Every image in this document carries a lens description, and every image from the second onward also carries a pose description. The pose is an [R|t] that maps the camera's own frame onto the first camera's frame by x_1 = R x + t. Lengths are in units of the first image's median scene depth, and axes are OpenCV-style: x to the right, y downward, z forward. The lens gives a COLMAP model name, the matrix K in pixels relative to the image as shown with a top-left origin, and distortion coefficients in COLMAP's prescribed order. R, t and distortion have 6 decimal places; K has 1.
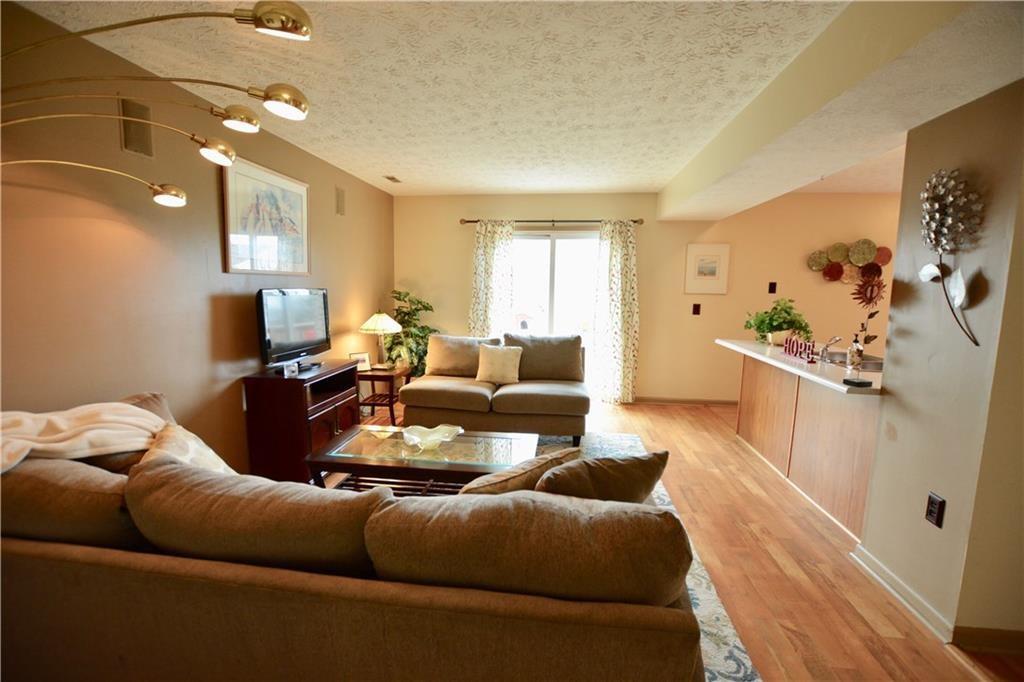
lens RADIAL K [[451.6, 0, 514.5], [0, 451.6, 341.4], [0, 0, 1]] dist [-0.026752, 0.000069]
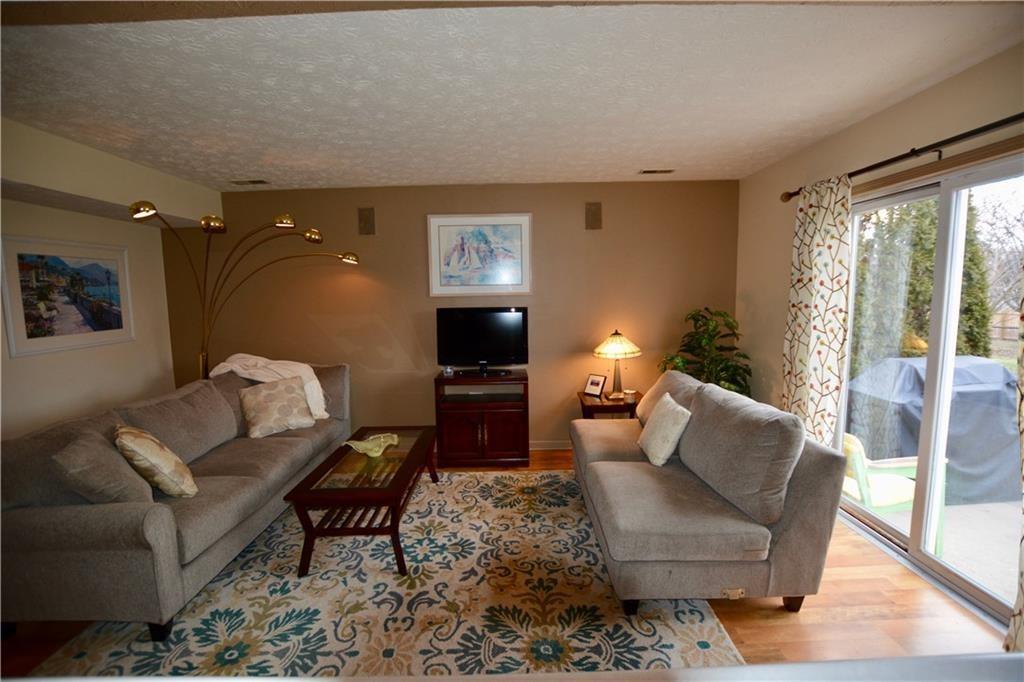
lens RADIAL K [[451.6, 0, 509.1], [0, 451.6, 344.2], [0, 0, 1]] dist [-0.026752, 0.000069]
pose [[0.106883, 0.091254, -0.990075, 0.681584], [-0.109753, 0.990777, 0.079471, -0.114091], [0.988196, 0.100169, 0.115913, 0.867406]]
